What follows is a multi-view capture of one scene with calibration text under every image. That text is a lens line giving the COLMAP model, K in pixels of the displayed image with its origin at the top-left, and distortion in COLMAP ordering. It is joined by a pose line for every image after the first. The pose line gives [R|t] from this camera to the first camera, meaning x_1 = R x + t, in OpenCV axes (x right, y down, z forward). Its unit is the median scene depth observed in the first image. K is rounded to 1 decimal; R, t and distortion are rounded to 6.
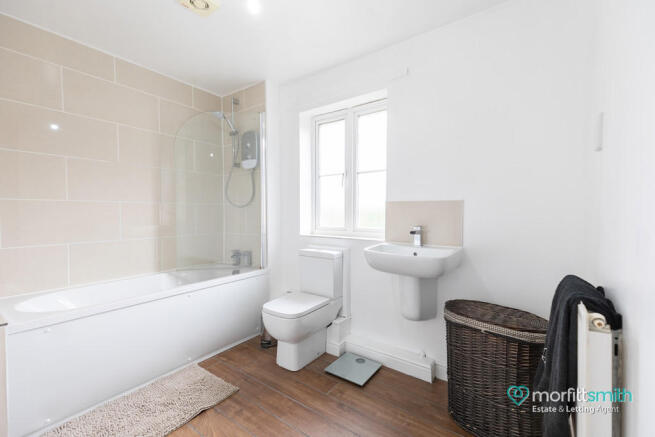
lens RADIAL K [[283.6, 0, 328.7], [0, 283.6, 218.1], [0, 0, 1]] dist [0.040234, -0.000502]
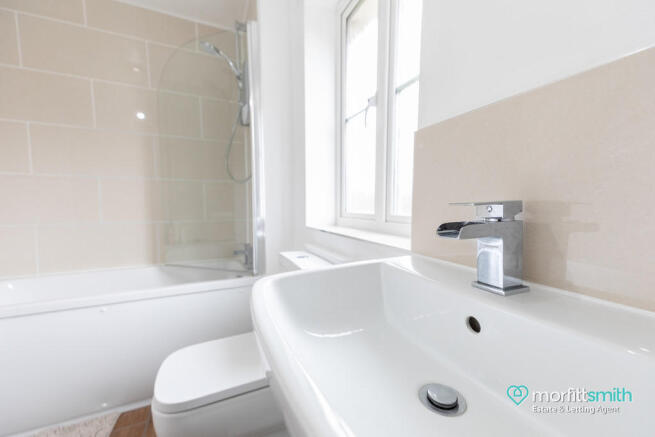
lens RADIAL K [[283.6, 0, 327.3], [0, 283.6, 221.9], [0, 0, 1]] dist [0.040234, -0.000502]
pose [[0.866883, 0.028281, -0.497709, 0.234113], [-0.008181, 0.999062, 0.042519, 0.027130], [0.498445, -0.032787, 0.866301, 0.555815]]
